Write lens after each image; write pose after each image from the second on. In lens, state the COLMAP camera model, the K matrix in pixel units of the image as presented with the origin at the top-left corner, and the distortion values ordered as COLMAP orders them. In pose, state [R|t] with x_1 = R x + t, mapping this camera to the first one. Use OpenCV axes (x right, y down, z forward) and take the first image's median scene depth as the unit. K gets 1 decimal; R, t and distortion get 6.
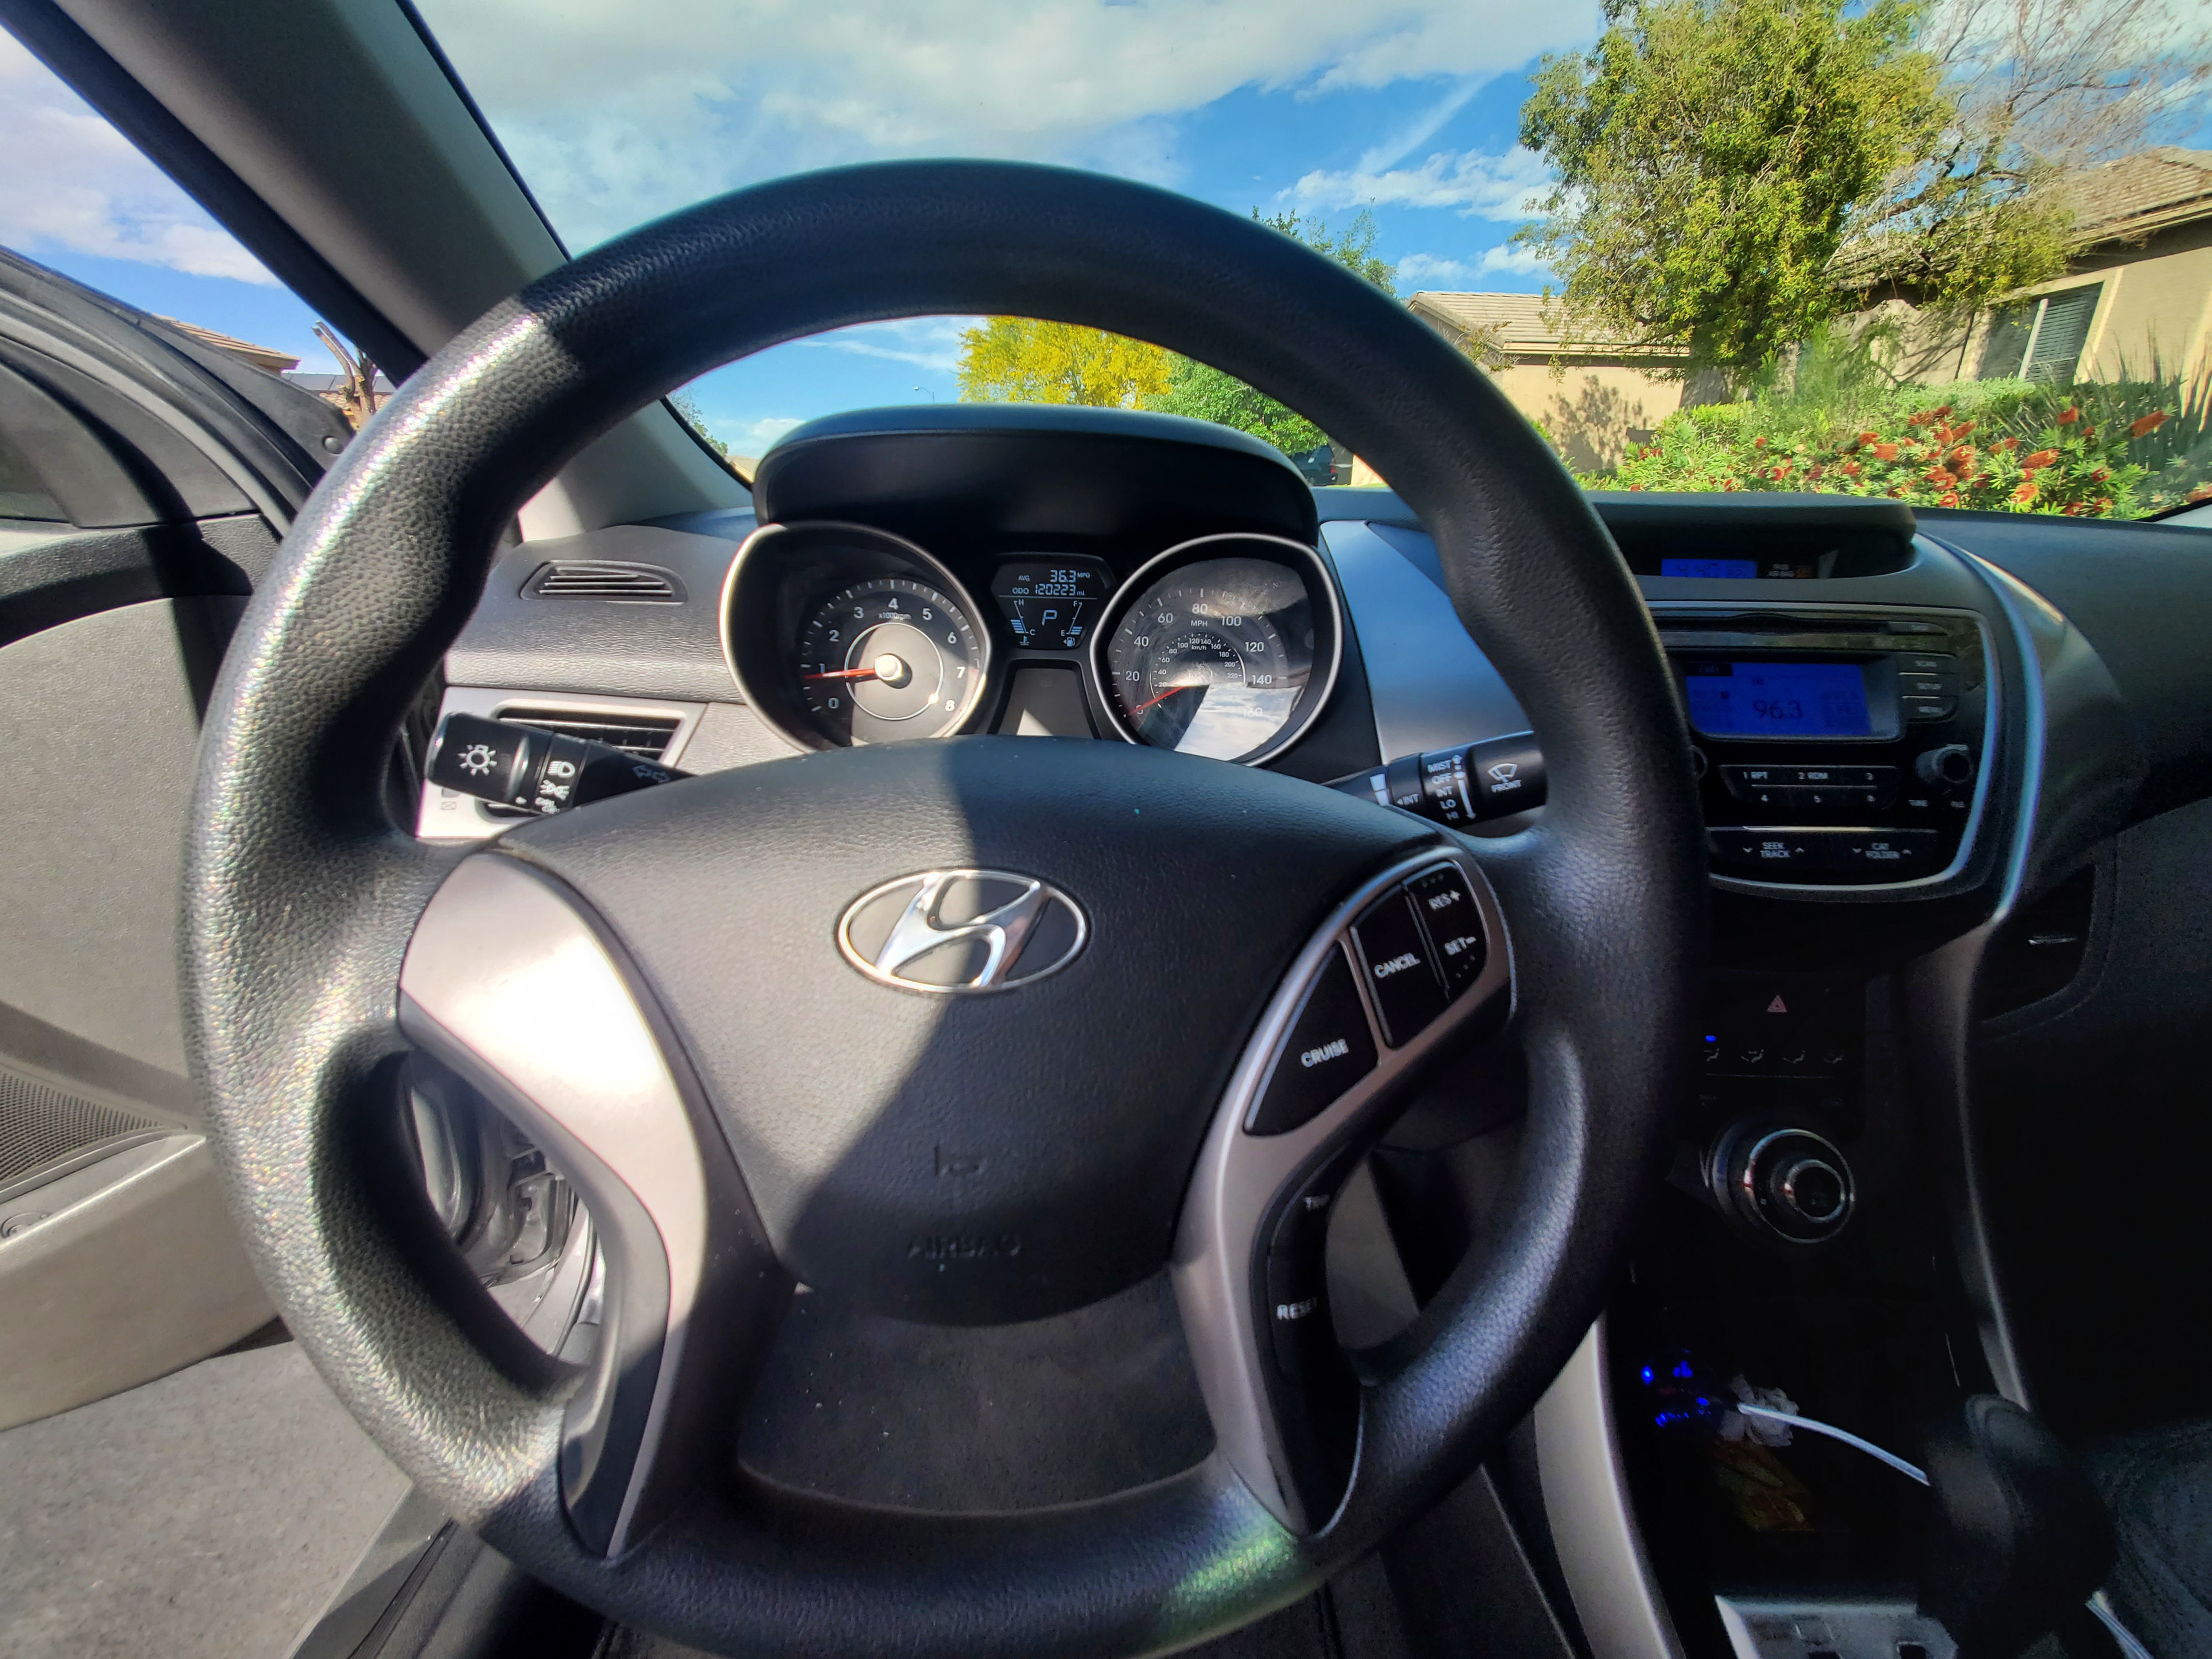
lens RADIAL K [[886.5, 0, 1104.1], [0, 886.5, 830.2], [0, 0, 1]] dist [-0.001797, 0.000102]
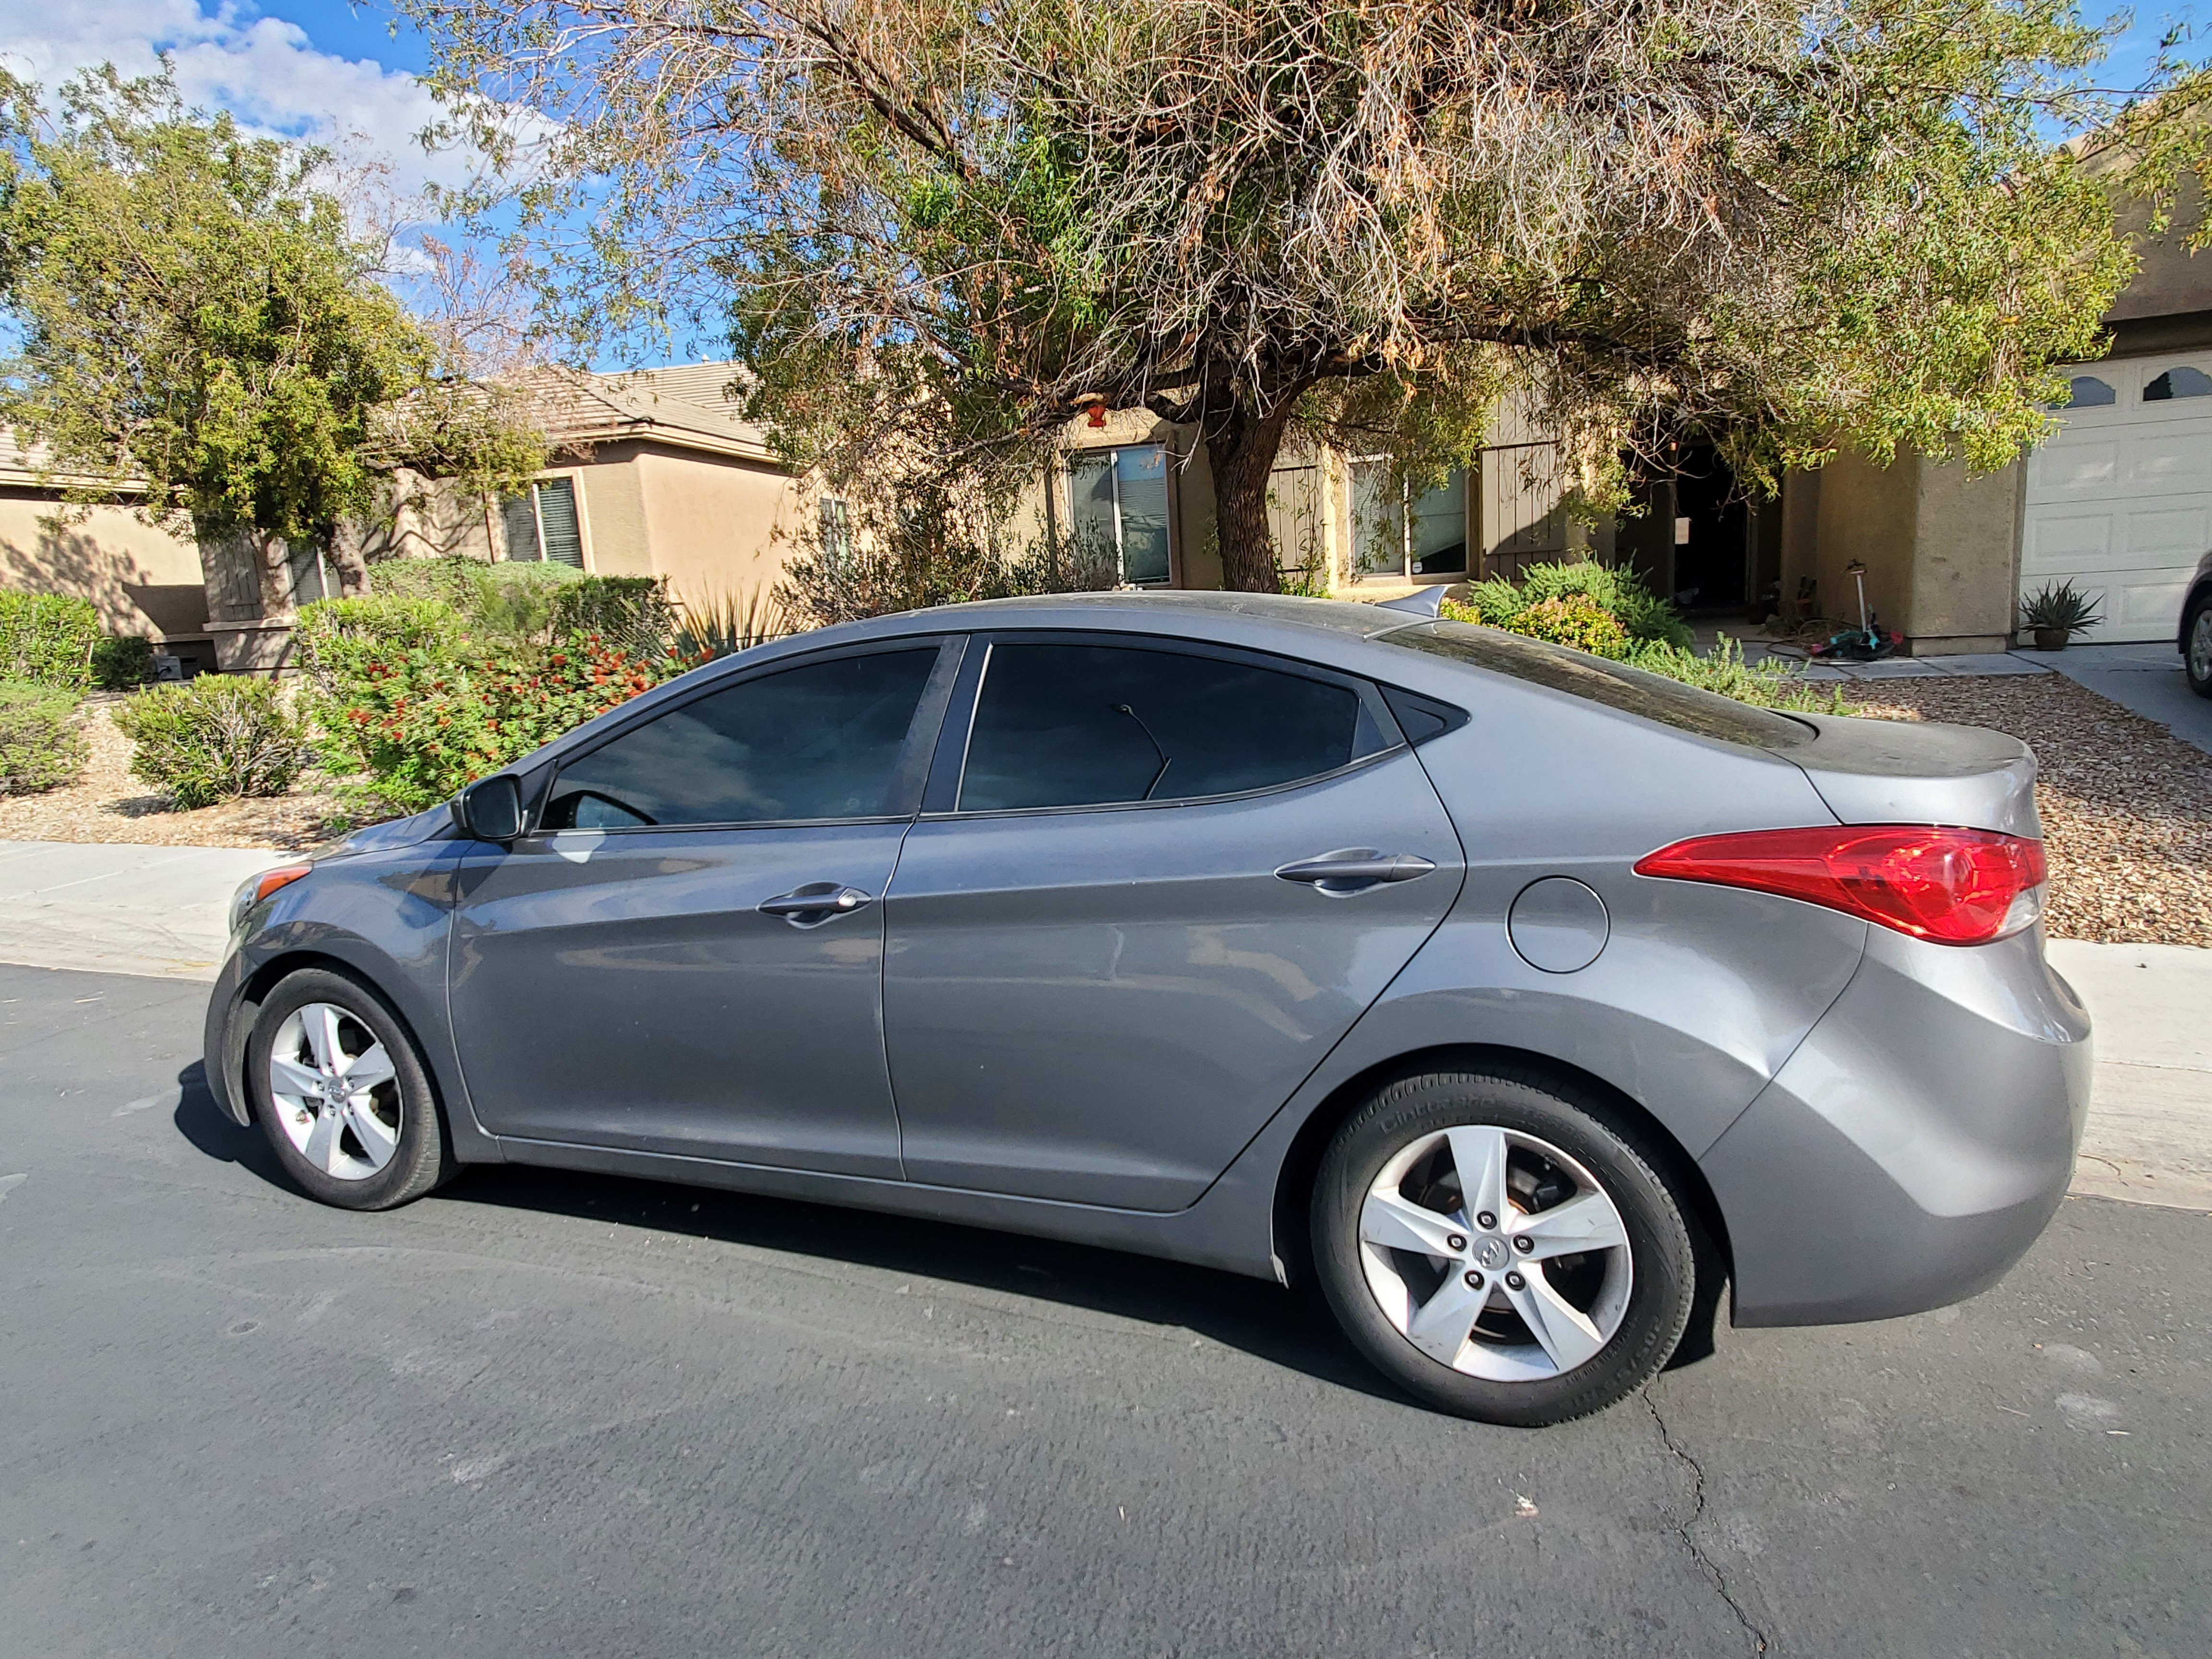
lens RADIAL K [[886.5, 0, 1109.2], [0, 886.5, 822.9], [0, 0, 1]] dist [-0.001797, 0.000102]
pose [[0.309132, -0.173440, 0.935070, 0.103785], [0.358569, 0.931922, 0.054314, -0.015418], [-0.880832, 0.318497, 0.350277, 0.071782]]
